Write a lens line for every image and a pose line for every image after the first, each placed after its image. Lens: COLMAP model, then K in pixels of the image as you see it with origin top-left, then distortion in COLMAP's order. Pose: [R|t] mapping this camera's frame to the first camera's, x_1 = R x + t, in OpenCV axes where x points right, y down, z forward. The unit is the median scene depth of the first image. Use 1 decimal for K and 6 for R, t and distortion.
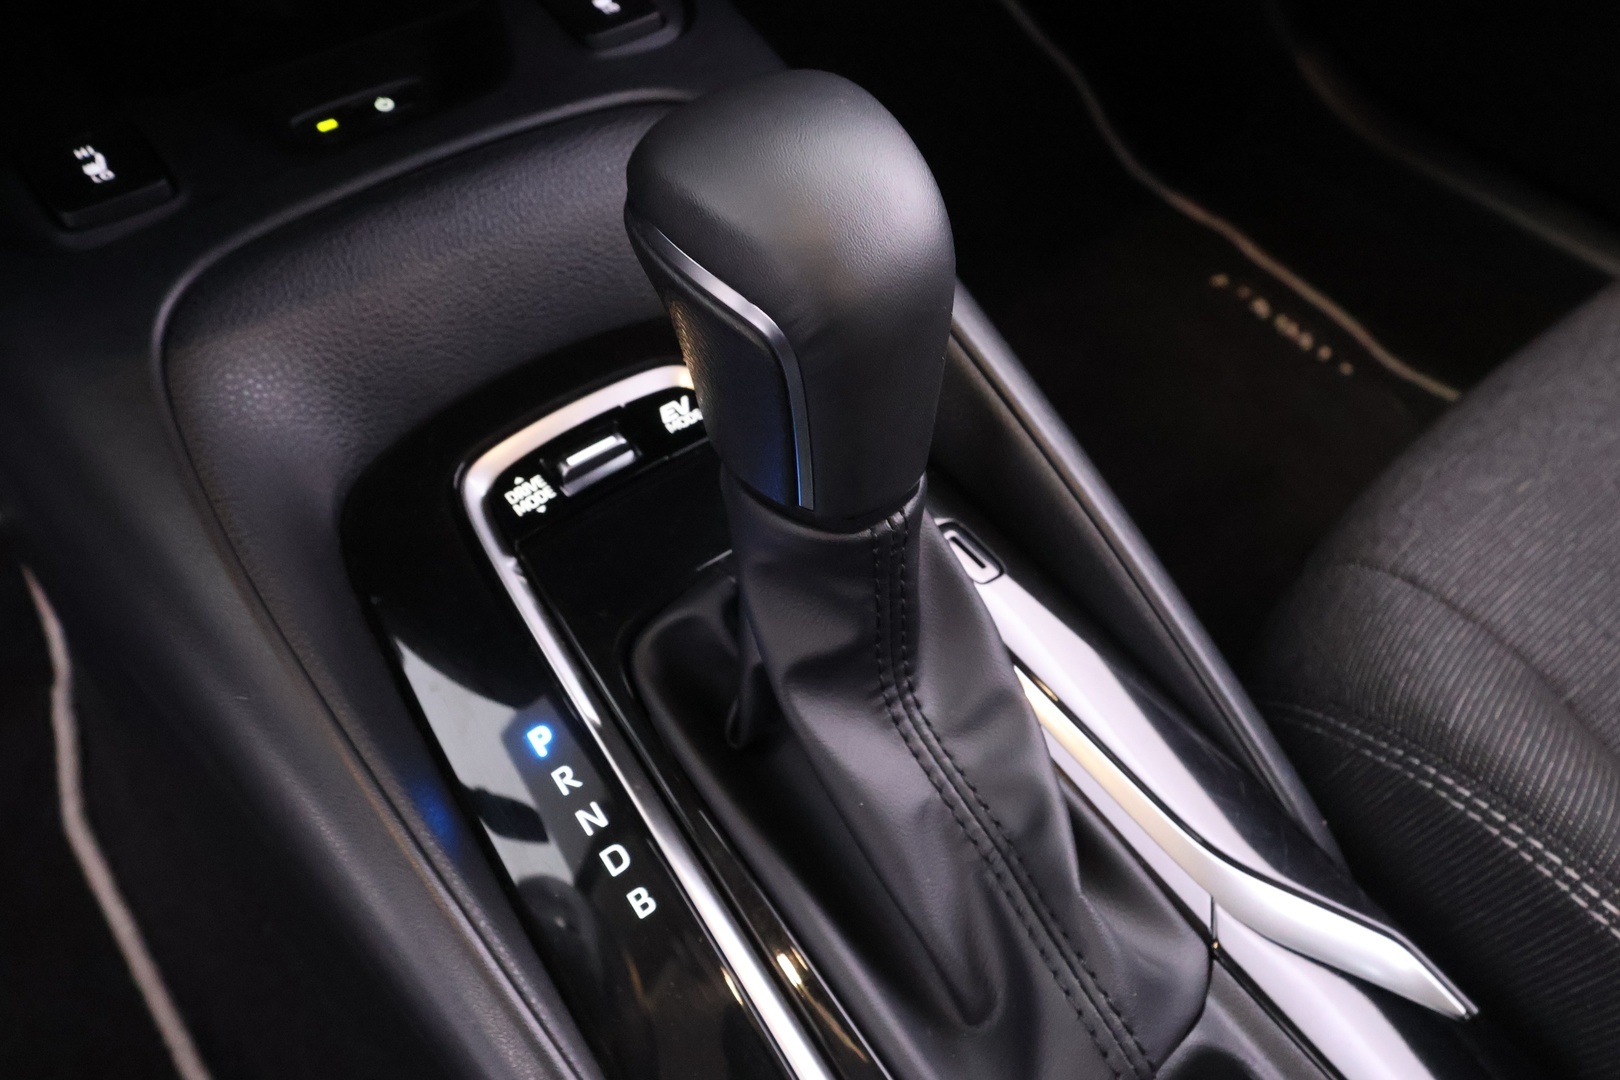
lens RADIAL K [[1281.1, 0, 810.0], [0, 1281.1, 540.0], [0, 0, 1]] dist [-0.009420, 0.001584]
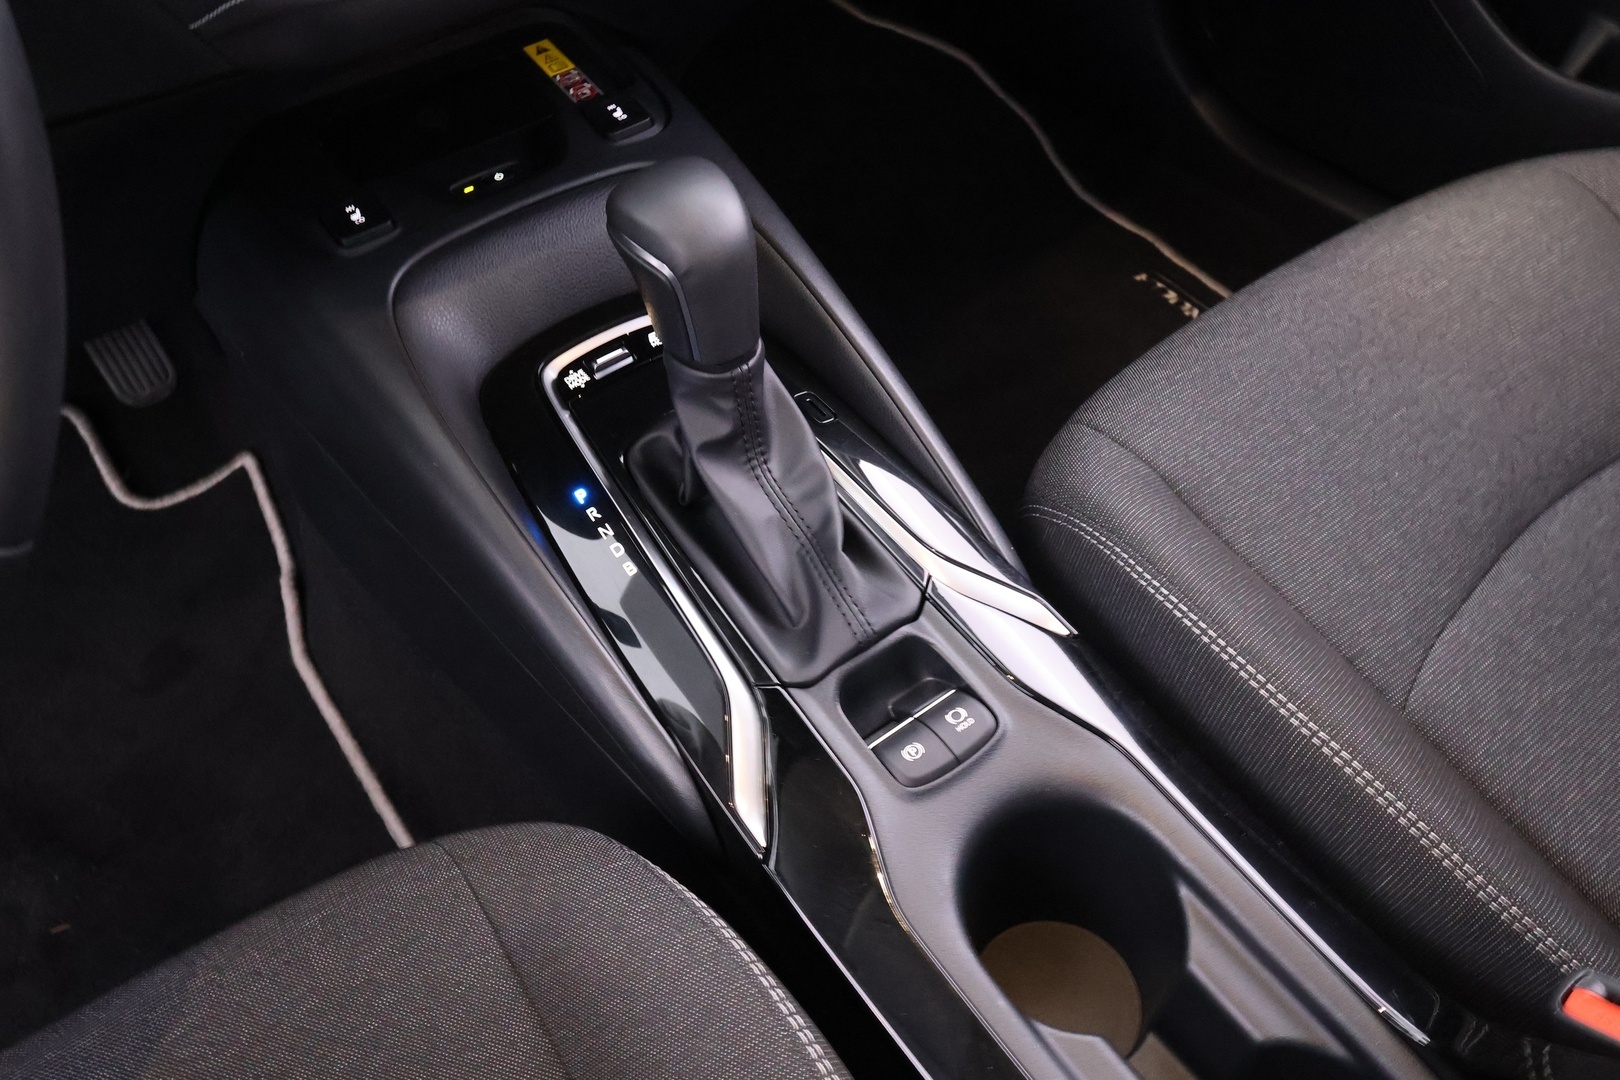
lens RADIAL K [[1281.1, 0, 810.0], [0, 1281.1, 540.0], [0, 0, 1]] dist [-0.009420, 0.001584]
pose [[0.996378, -0.020873, -0.082439, 0.280718], [0.018546, 0.999410, -0.028903, 0.268967], [0.082993, 0.027269, 0.996177, -0.865836]]
